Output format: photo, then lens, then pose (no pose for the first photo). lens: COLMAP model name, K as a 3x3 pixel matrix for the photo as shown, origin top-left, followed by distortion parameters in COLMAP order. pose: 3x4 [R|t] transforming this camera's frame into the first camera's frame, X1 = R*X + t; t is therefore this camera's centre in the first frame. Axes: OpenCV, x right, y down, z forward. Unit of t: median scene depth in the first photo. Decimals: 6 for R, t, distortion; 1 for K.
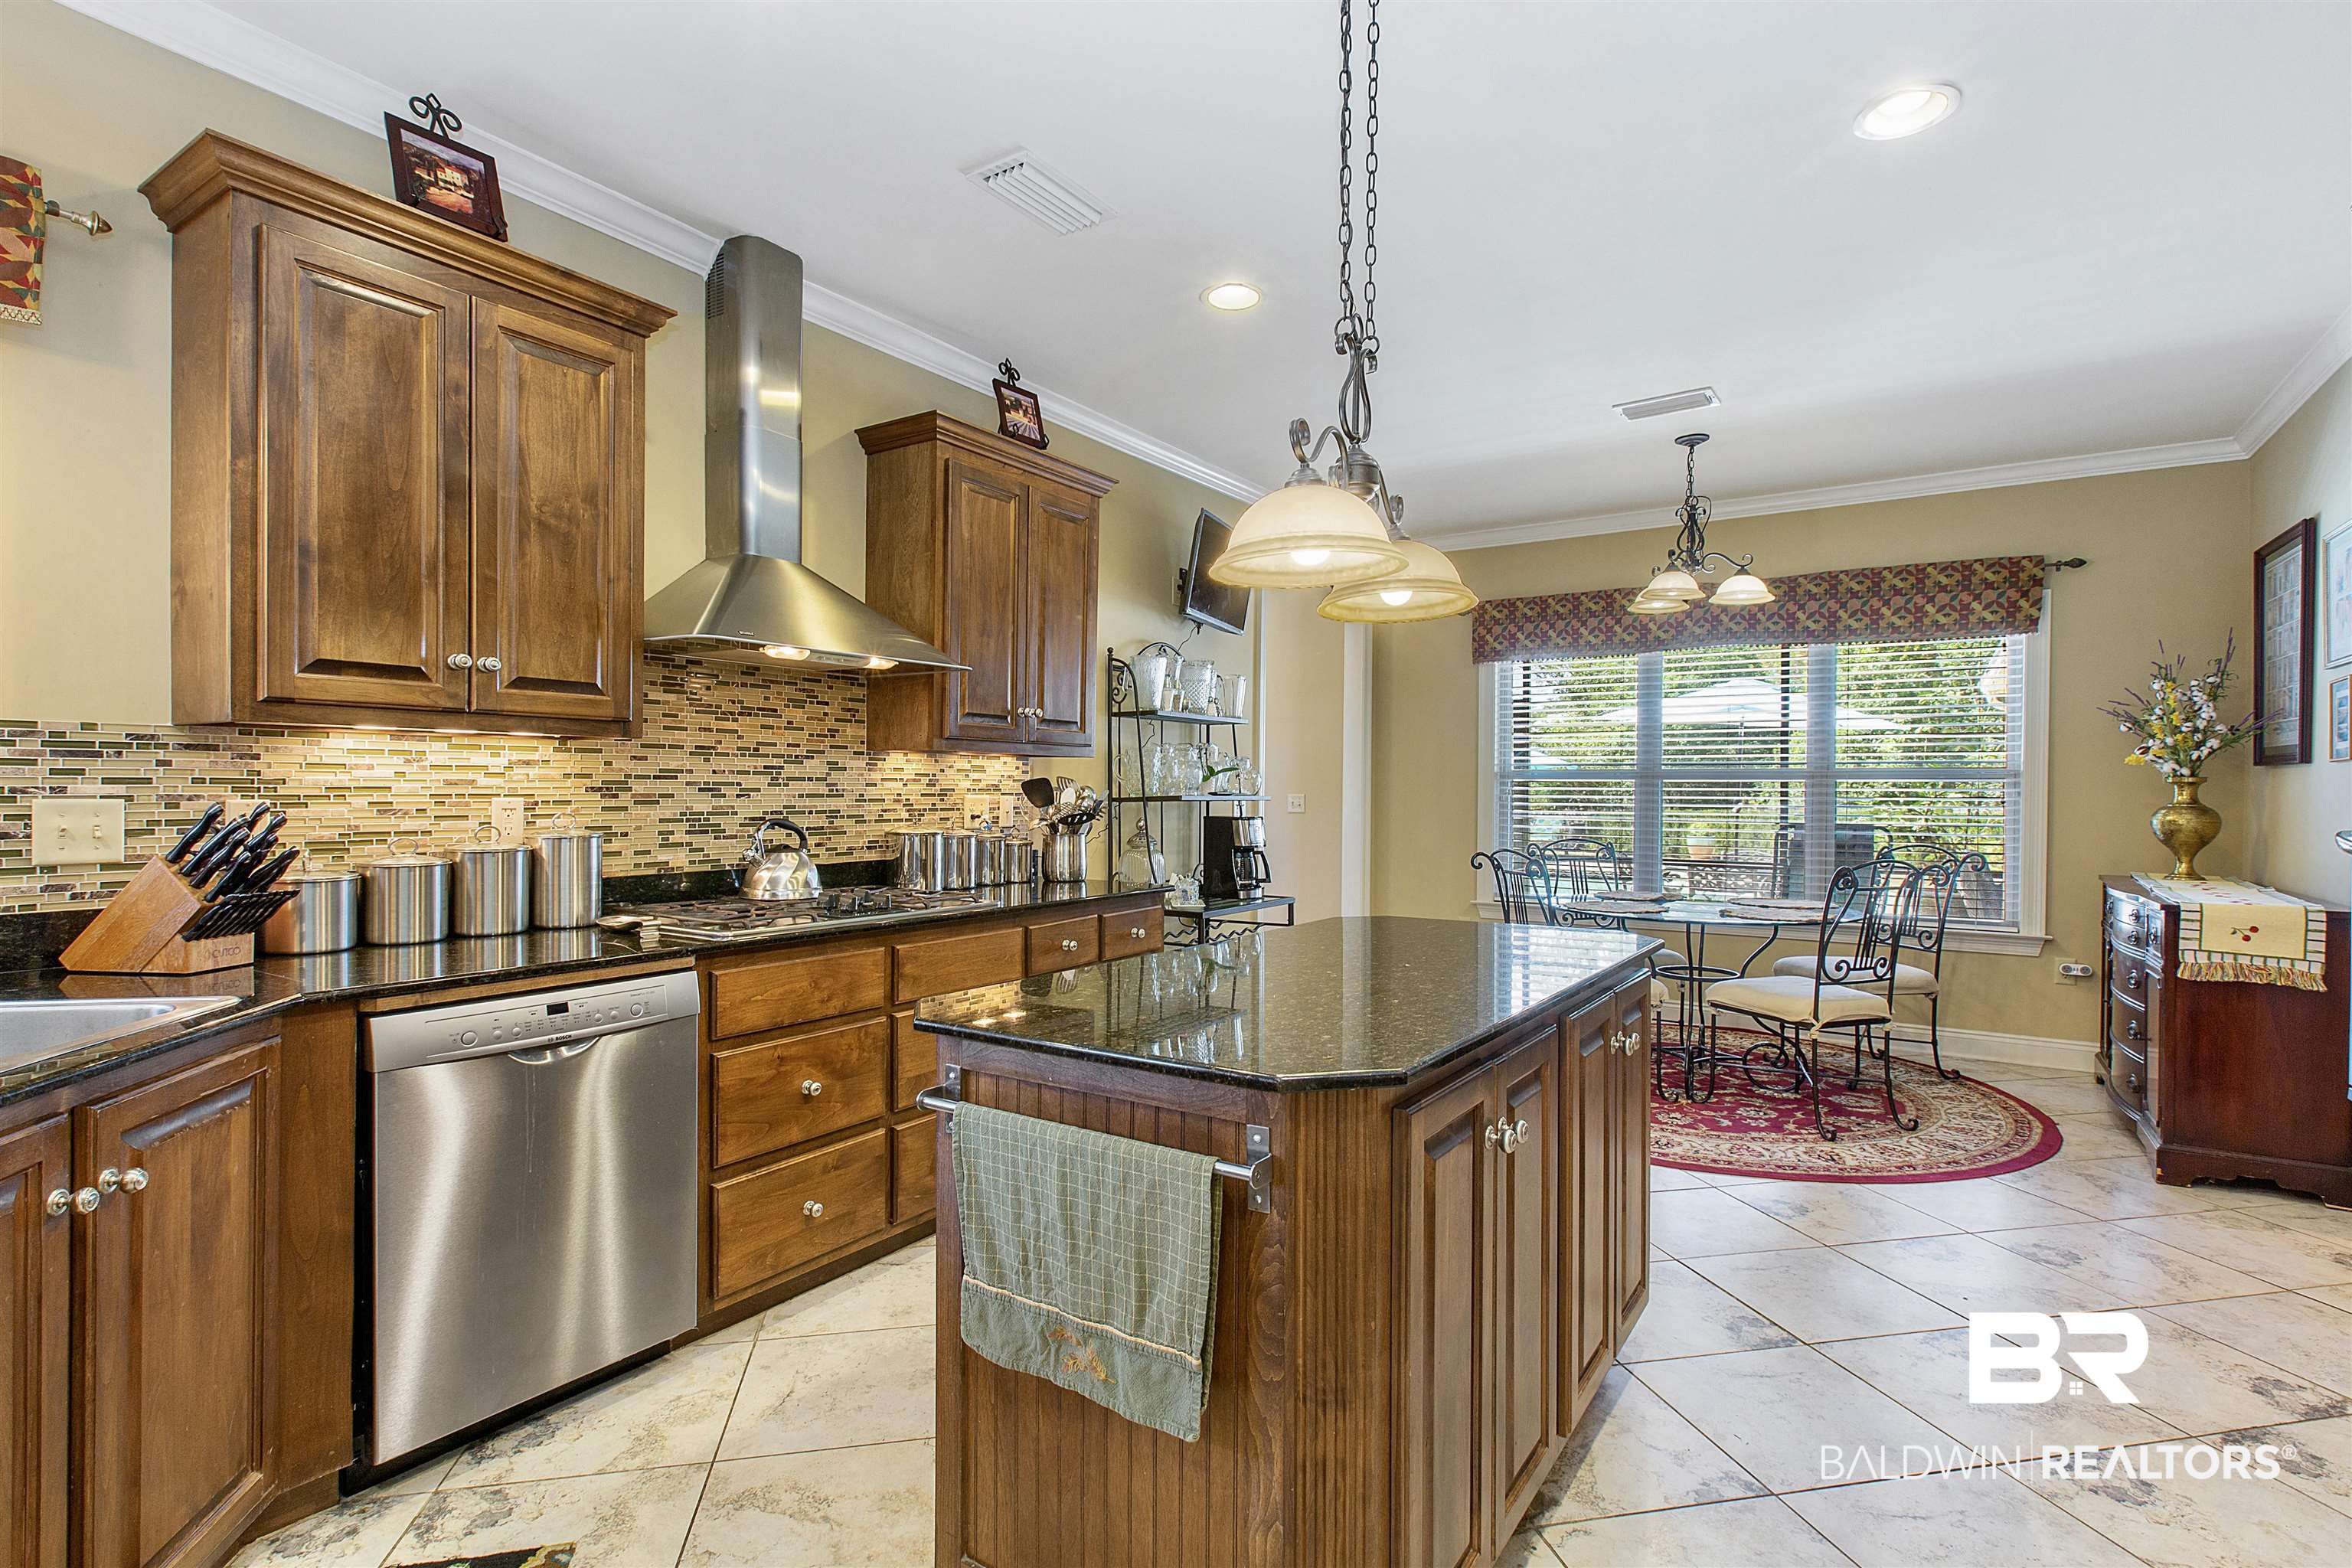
lens RADIAL K [[1102.0, 0, 1173.3], [0, 1102.0, 788.4], [0, 0, 1]] dist [0.001972, -0.001078]
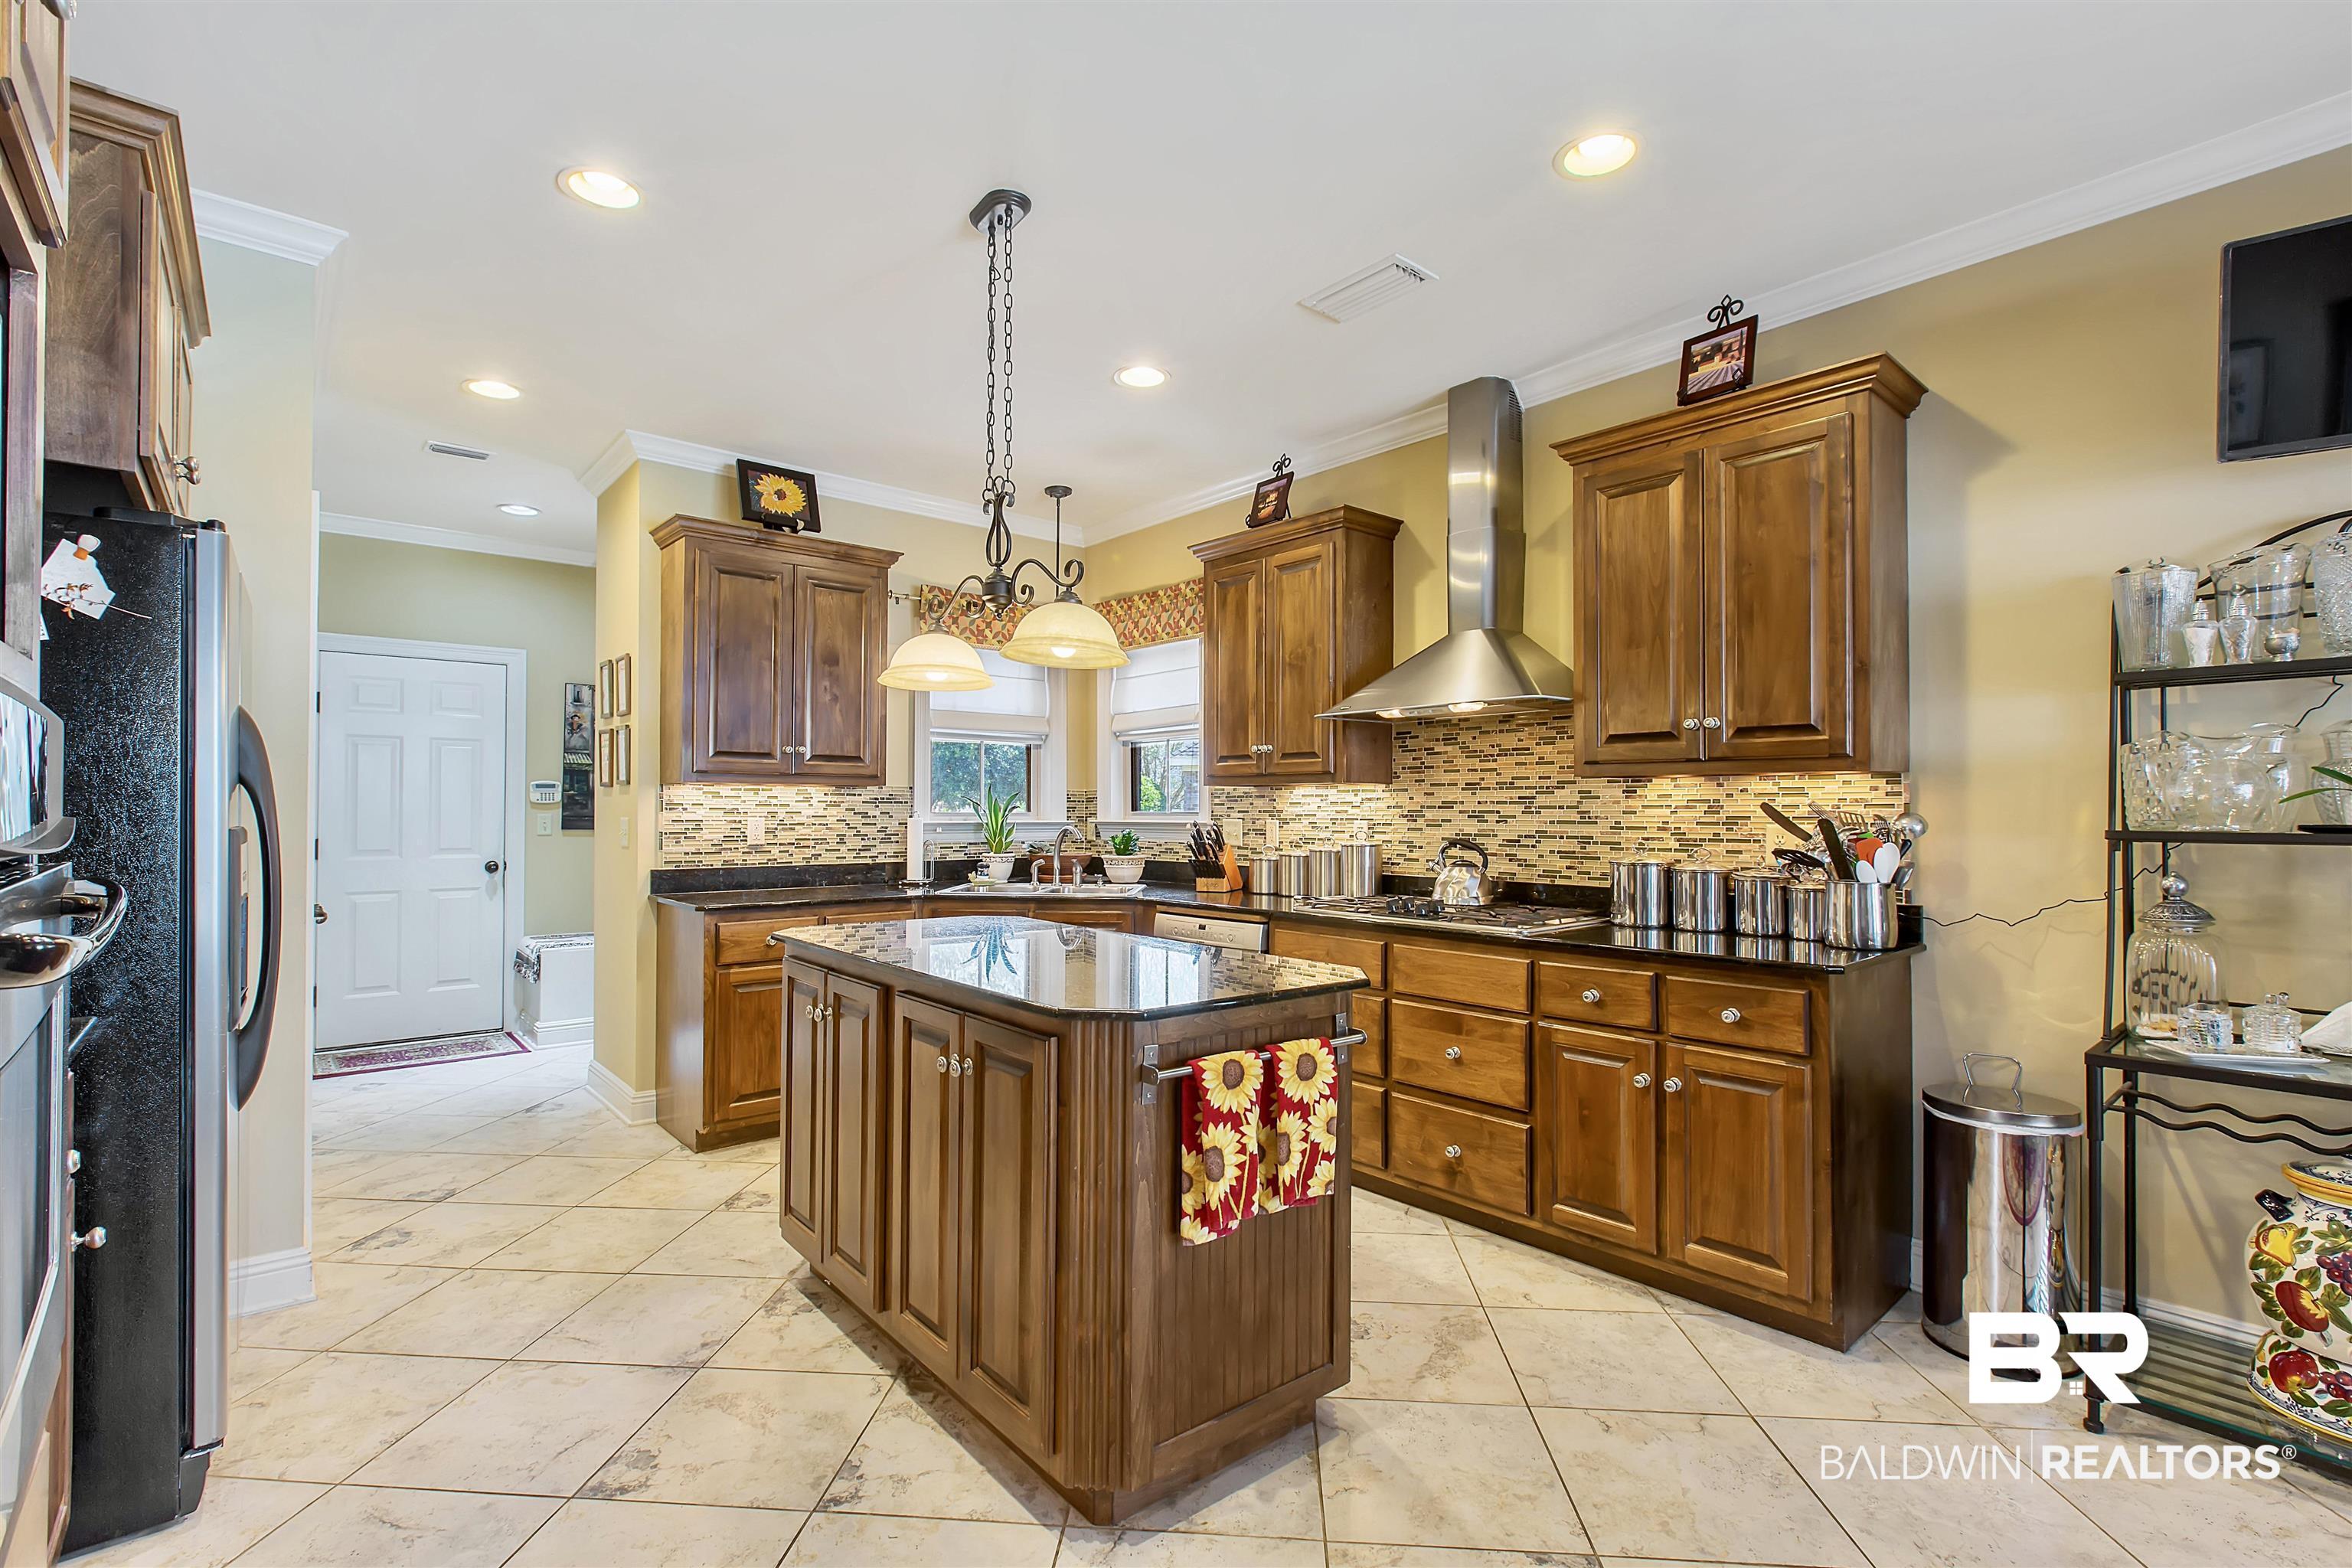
lens RADIAL K [[1102.0, 0, 1179.6], [0, 1102.0, 786.7], [0, 0, 1]] dist [0.001972, -0.001078]
pose [[-0.262921, -0.028003, -0.964411, 0.893894], [-0.005215, 0.999605, -0.027603, 0.003702], [0.964803, -0.002228, -0.262963, 0.981027]]
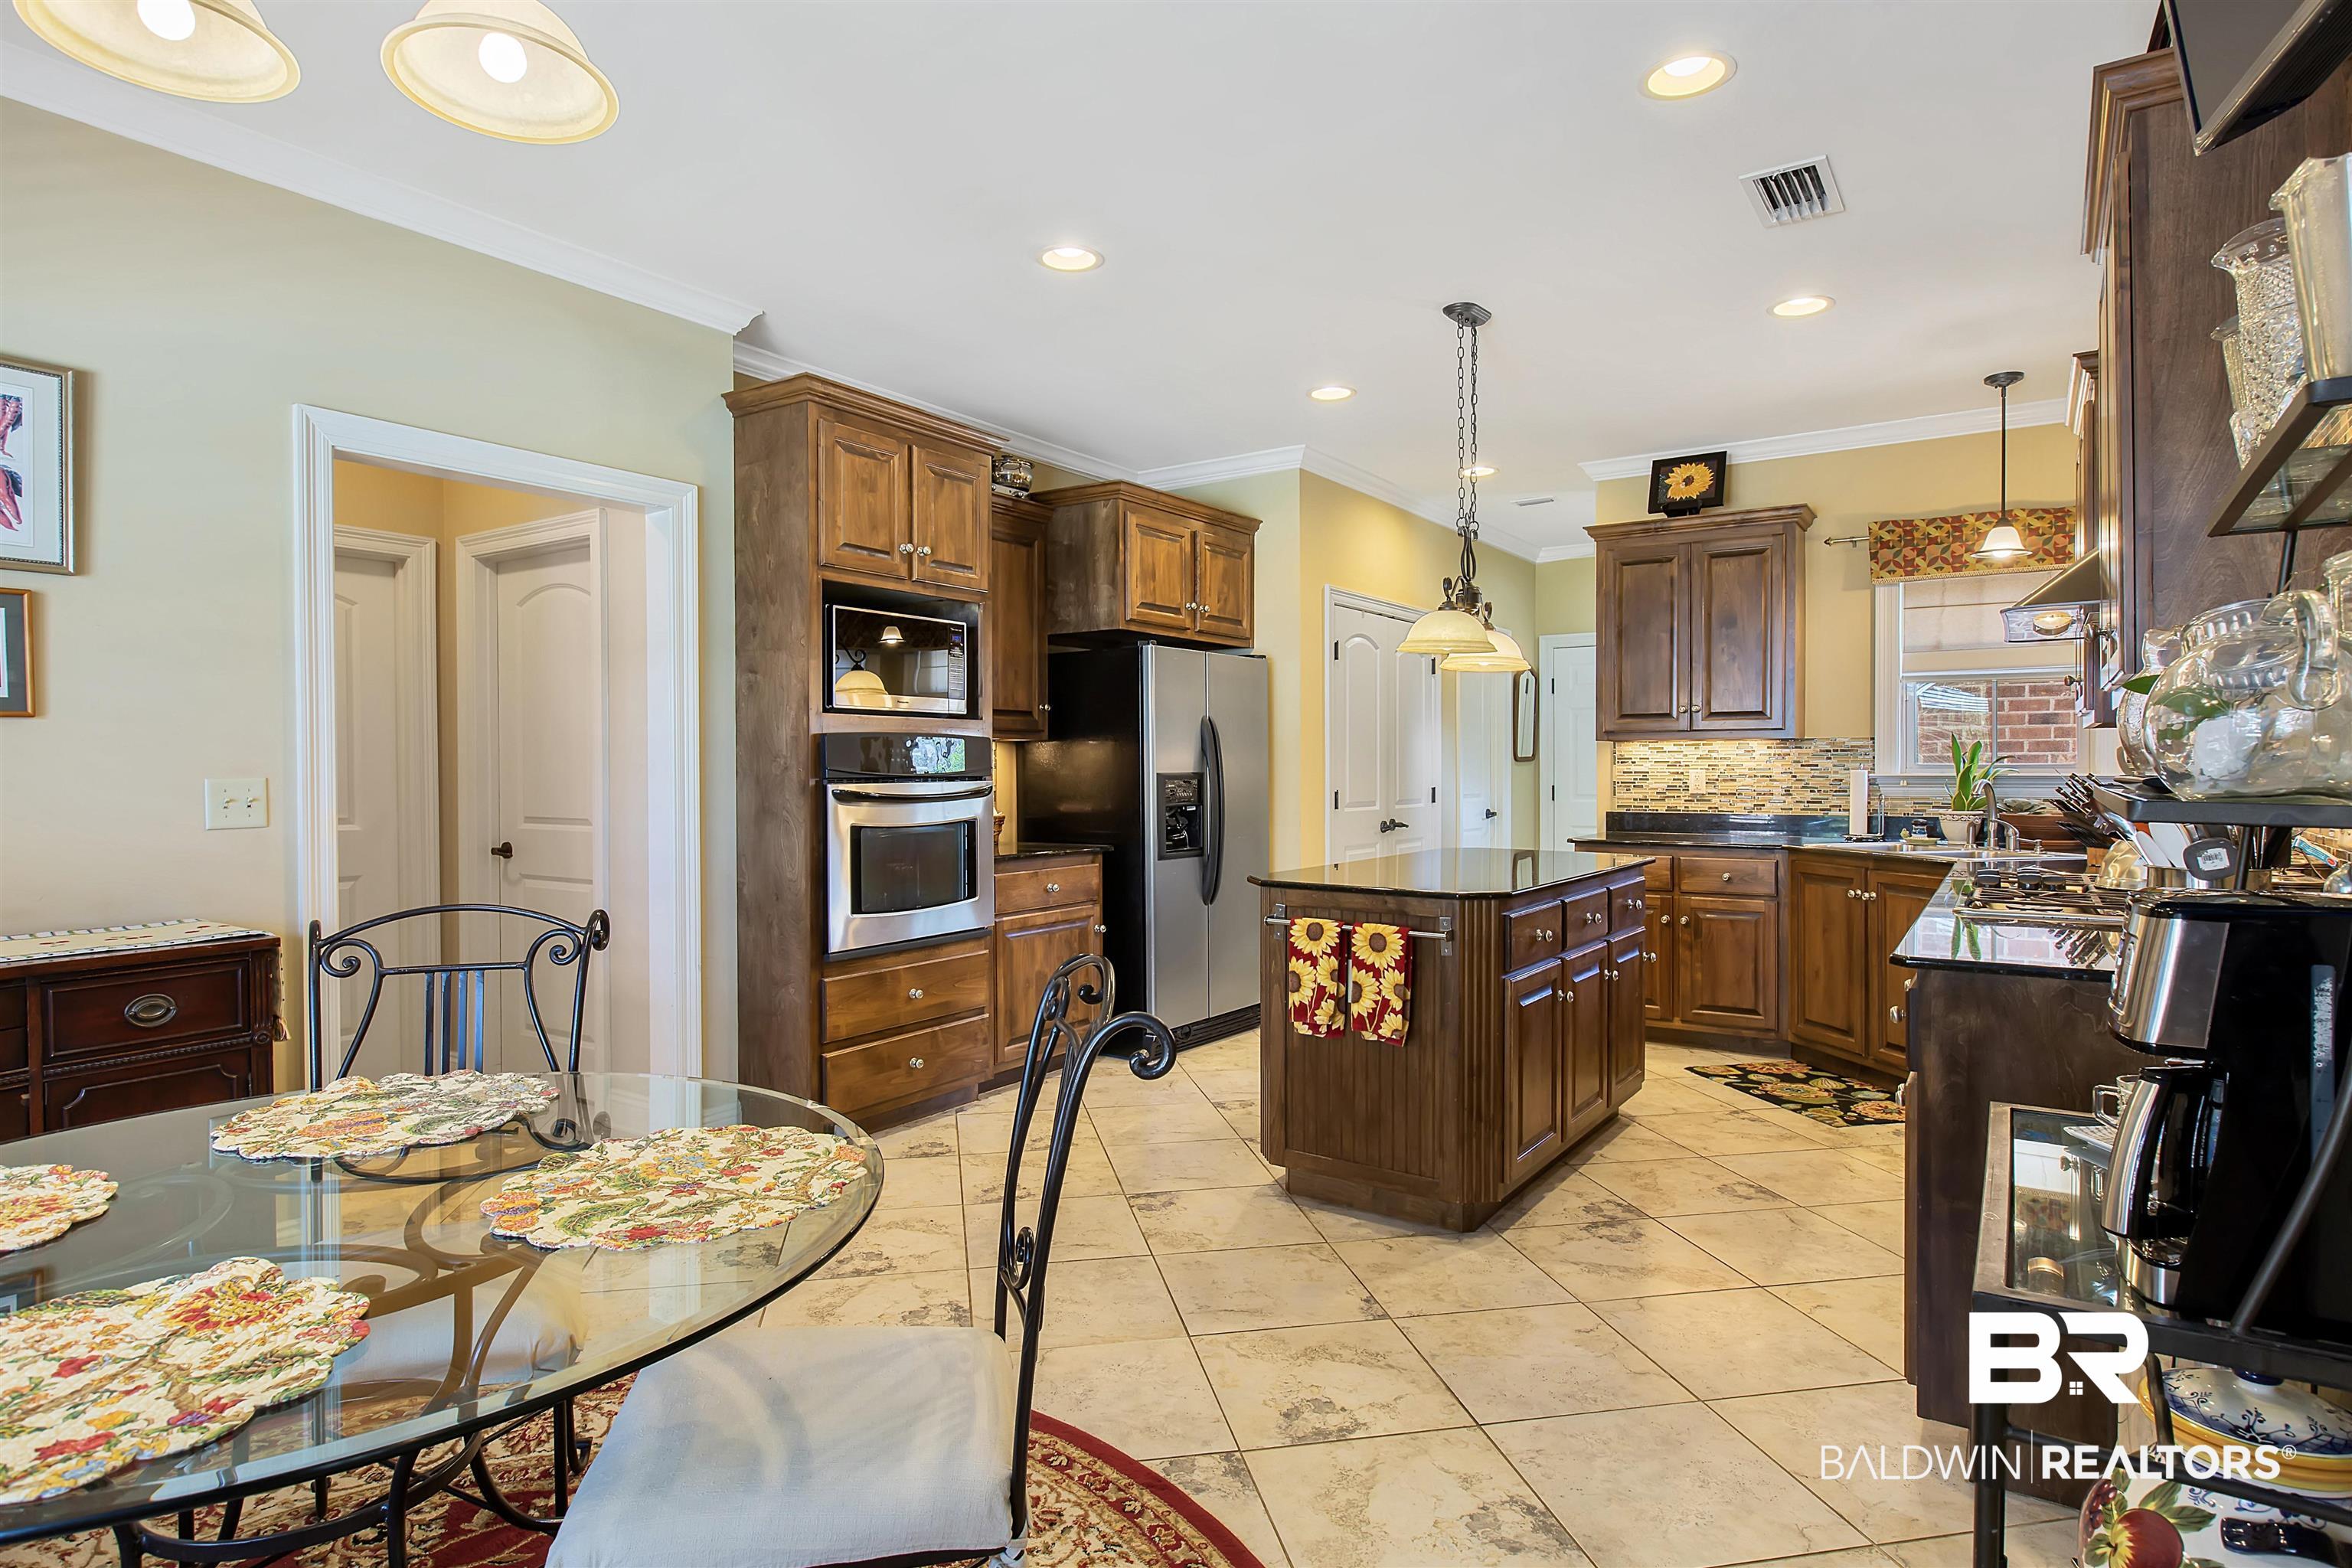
lens RADIAL K [[1282.5, 0, 1177.9], [0, 1282.5, 780.6], [0, 0, 1]] dist [0.008667, 0.000439]
pose [[-0.999972, -0.005633, 0.004941, 0.065433], [-0.005571, 0.999908, 0.012388, 0.003953], [-0.005010, 0.012360, -0.999911, 2.616408]]
